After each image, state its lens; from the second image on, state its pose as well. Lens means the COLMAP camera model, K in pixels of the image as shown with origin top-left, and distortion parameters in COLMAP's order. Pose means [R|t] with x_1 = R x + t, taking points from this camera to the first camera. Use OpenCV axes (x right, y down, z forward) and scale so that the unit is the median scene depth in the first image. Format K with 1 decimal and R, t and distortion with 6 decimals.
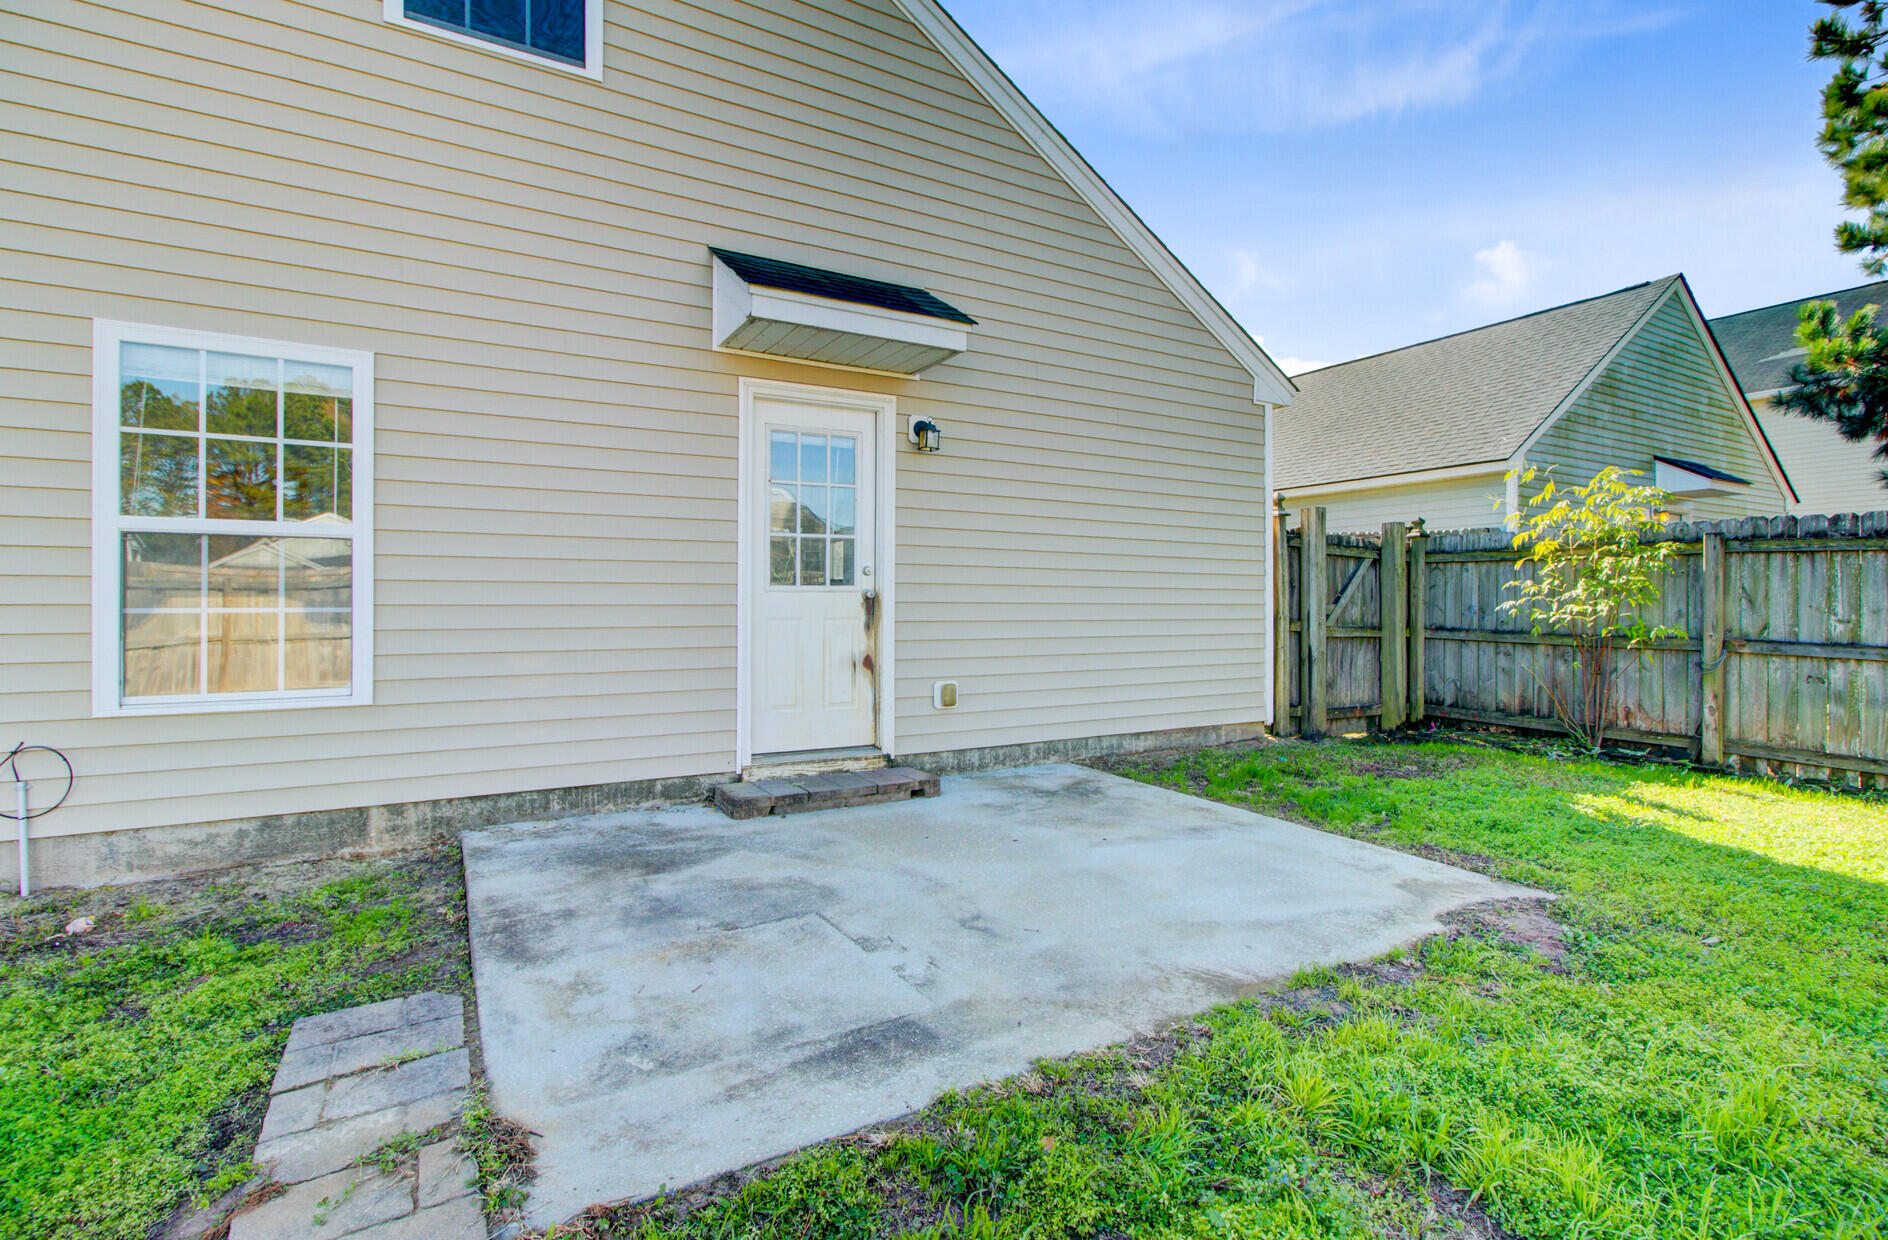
lens RADIAL K [[867.4, 0, 944.2], [0, 867.4, 611.7], [0, 0, 1]] dist [-0.010044, -0.000714]
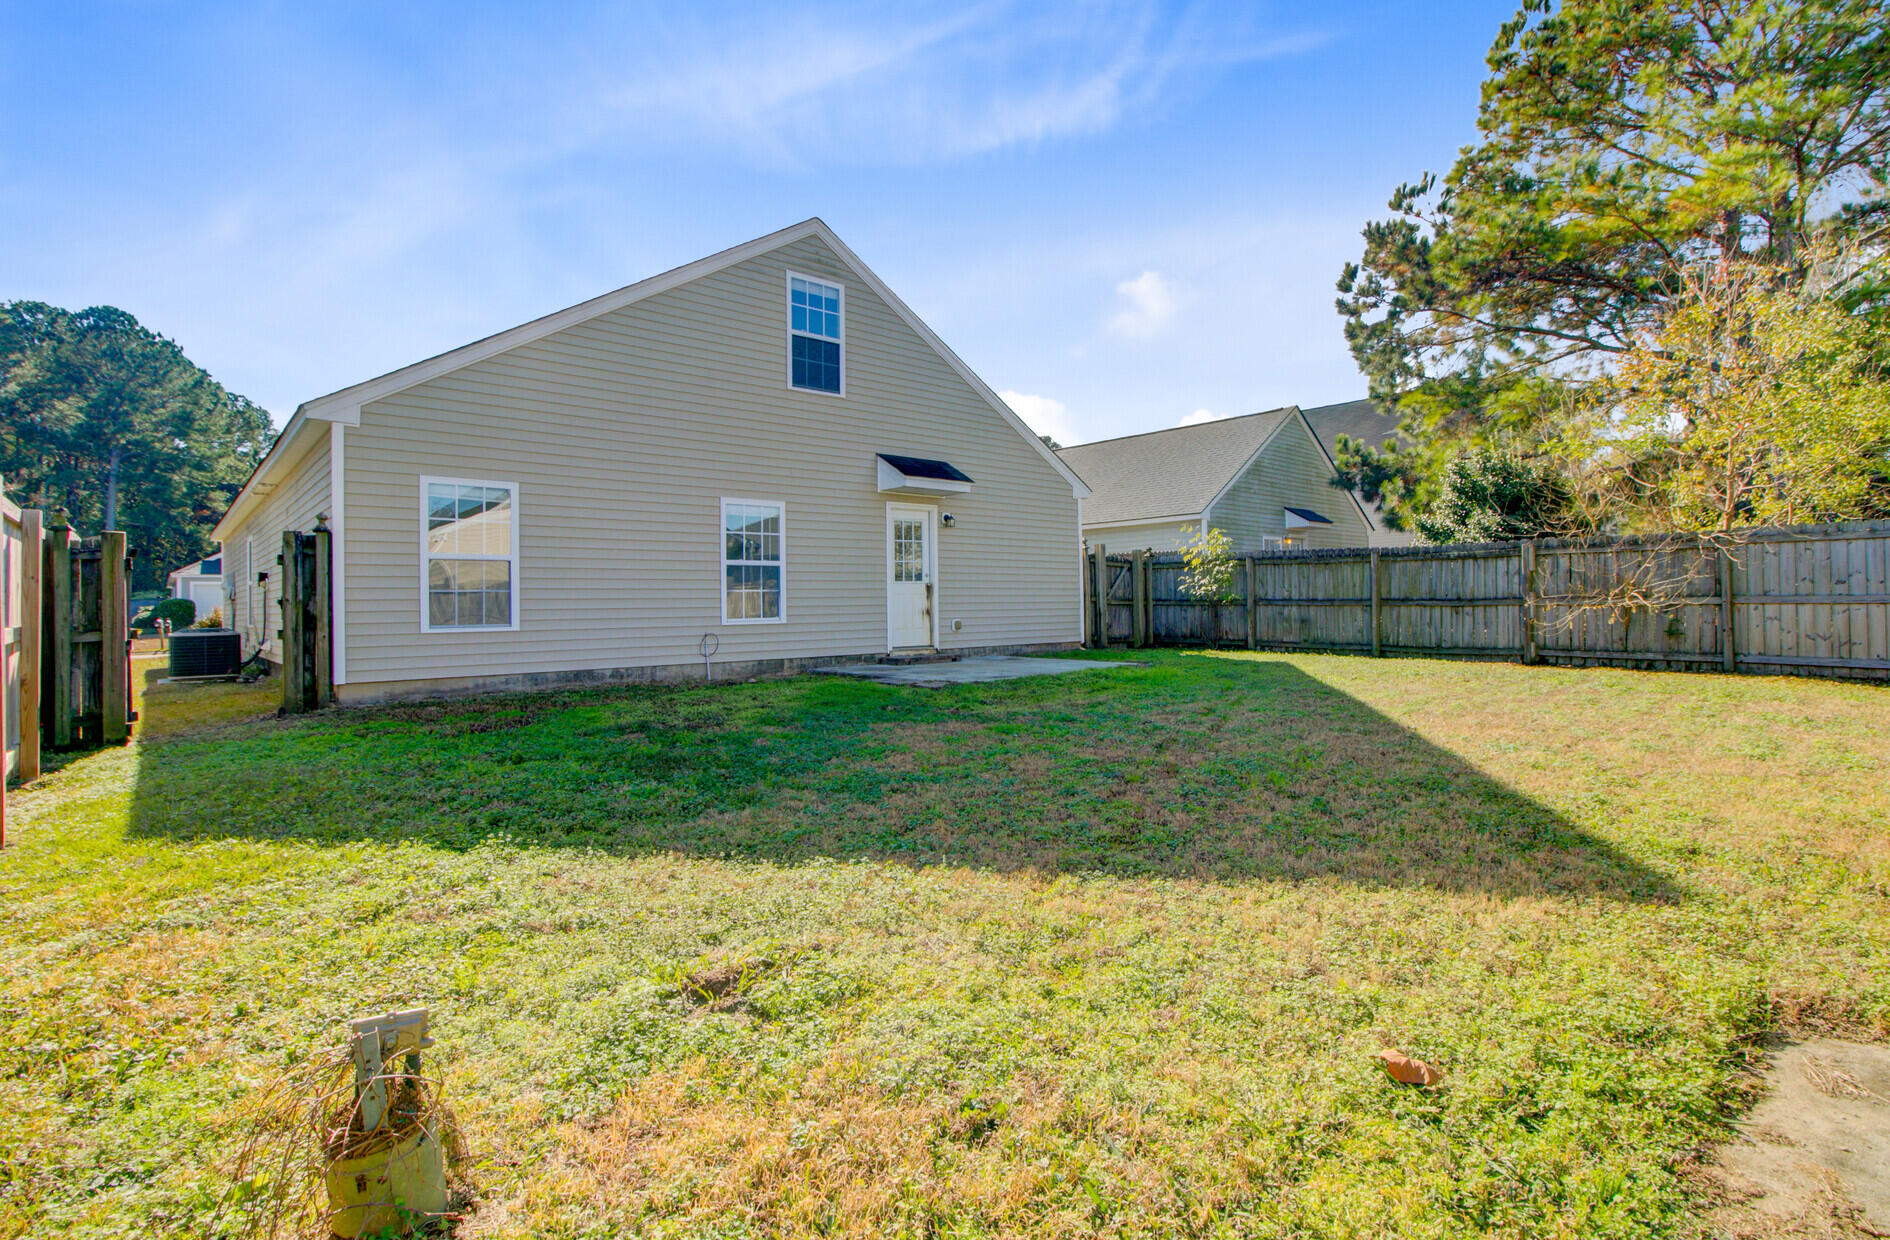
lens RADIAL K [[868.3, 0, 944.2], [0, 868.3, 608.6], [0, 0, 1]] dist [-0.010044, -0.000714]
pose [[0.980767, -0.016608, 0.194473, -0.399618], [0.017581, 0.999840, -0.003281, 0.043545], [-0.194387, 0.006637, 0.980902, -1.104671]]
